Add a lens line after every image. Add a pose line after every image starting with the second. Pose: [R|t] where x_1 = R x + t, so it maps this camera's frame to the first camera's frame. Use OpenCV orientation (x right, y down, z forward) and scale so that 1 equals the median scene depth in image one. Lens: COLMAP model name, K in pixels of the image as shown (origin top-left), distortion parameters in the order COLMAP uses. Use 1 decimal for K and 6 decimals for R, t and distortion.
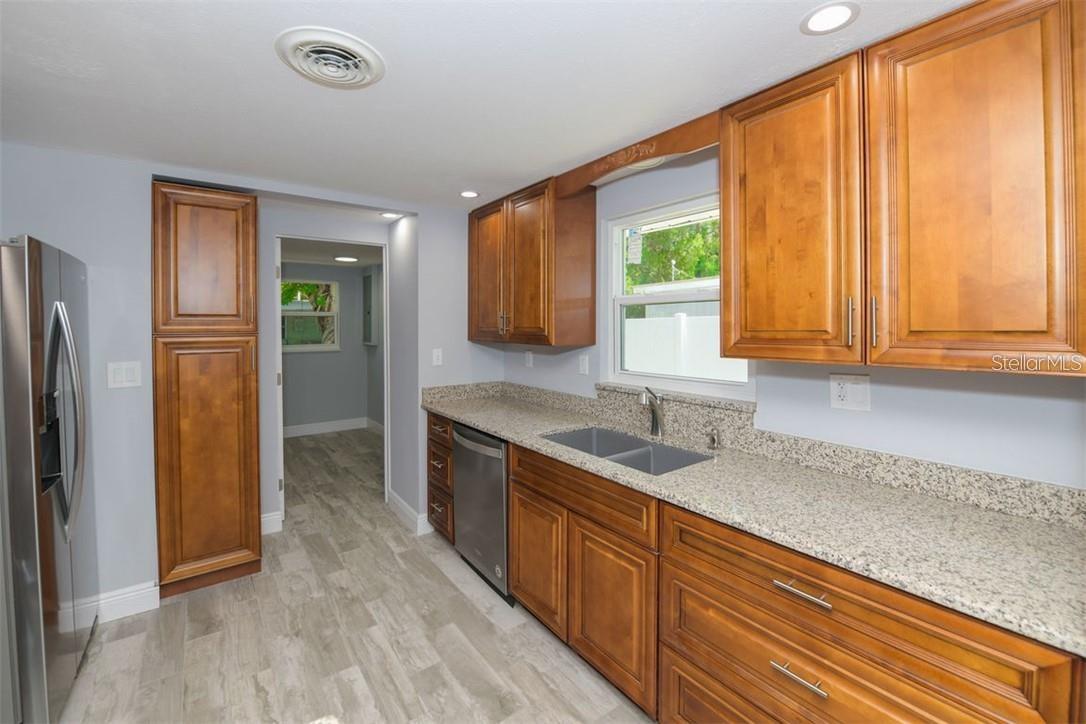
lens RADIAL K [[450.8, 0, 543.3], [0, 450.8, 328.9], [0, 0, 1]] dist [-0.016250, -0.000283]
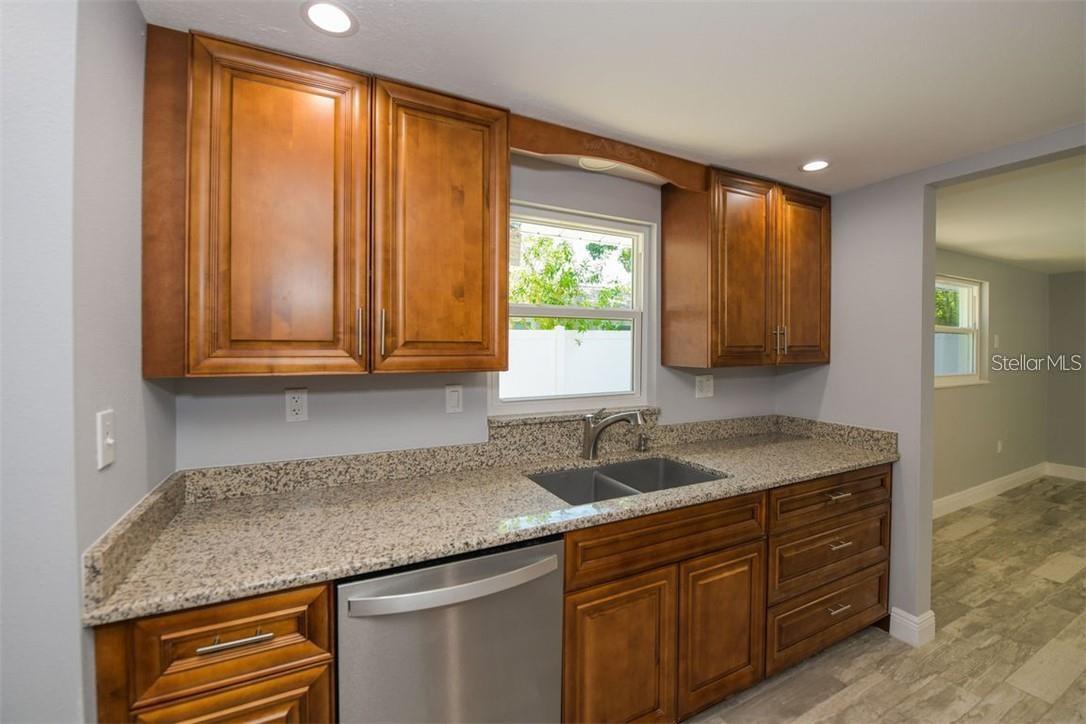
lens RADIAL K [[464.3, 0, 543.9], [0, 464.3, 343.0], [0, 0, 1]] dist [-0.002061, -0.000389]
pose [[0.144120, -0.004708, 0.989549, -0.825221], [-0.009131, 0.999940, 0.006087, -0.009573], [-0.989518, -0.009913, 0.144068, 1.116320]]
